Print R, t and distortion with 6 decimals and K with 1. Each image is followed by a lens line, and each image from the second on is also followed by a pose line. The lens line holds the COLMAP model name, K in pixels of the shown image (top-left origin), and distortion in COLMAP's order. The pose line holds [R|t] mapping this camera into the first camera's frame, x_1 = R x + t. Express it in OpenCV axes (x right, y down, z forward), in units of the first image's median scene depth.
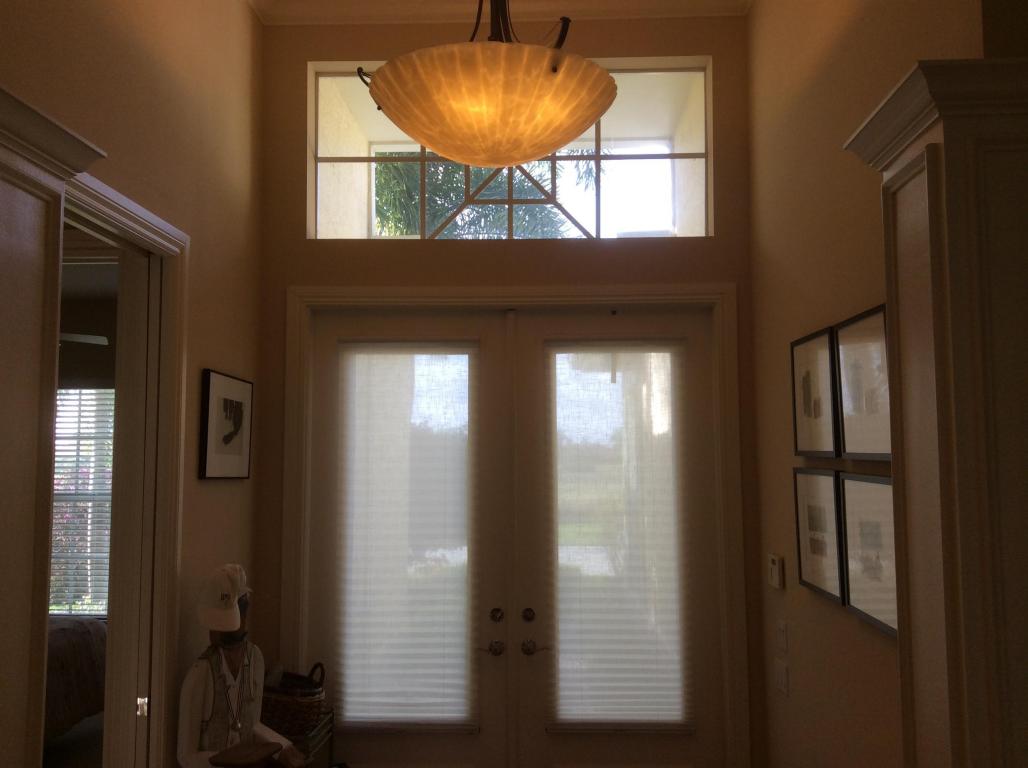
lens RADIAL K [[943.9, 0, 528.4], [0, 943.9, 380.2], [0, 0, 1]] dist [0.153978, -0.291505]
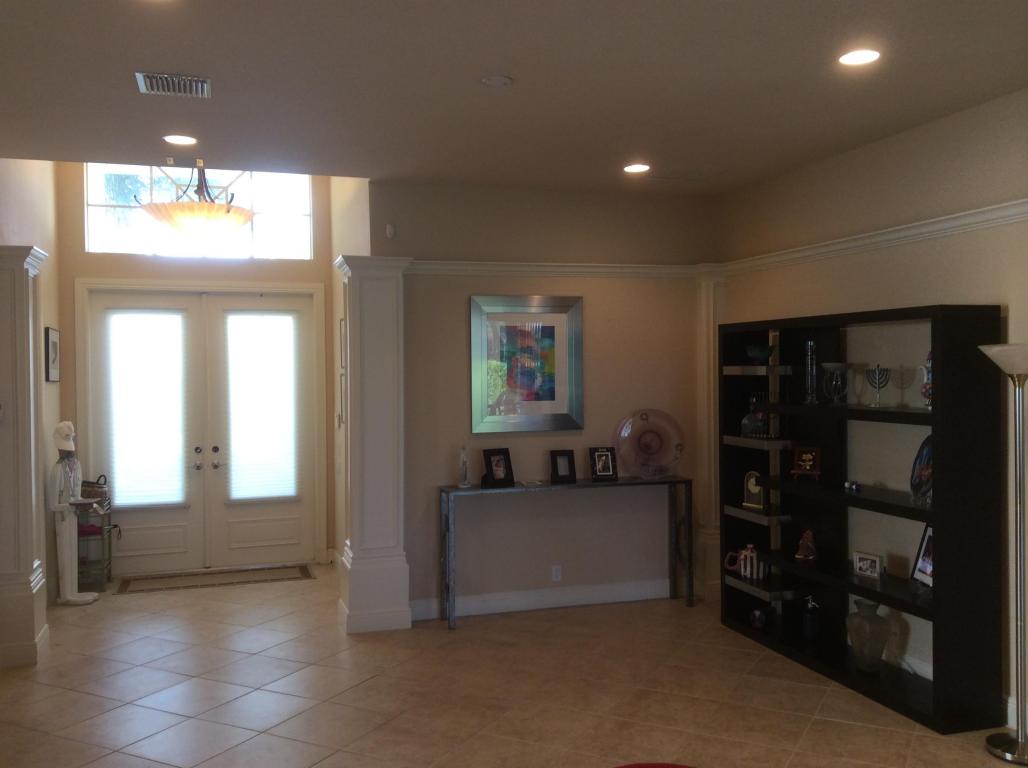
lens RADIAL K [[943.9, 0, 528.4], [0, 943.9, 380.2], [0, 0, 1]] dist [0.153978, -0.291505]
pose [[0.944150, -0.008558, 0.329405, -0.040486], [-0.023569, 0.995349, 0.093411, -0.098678], [-0.328672, -0.095958, 0.939557, -1.083288]]
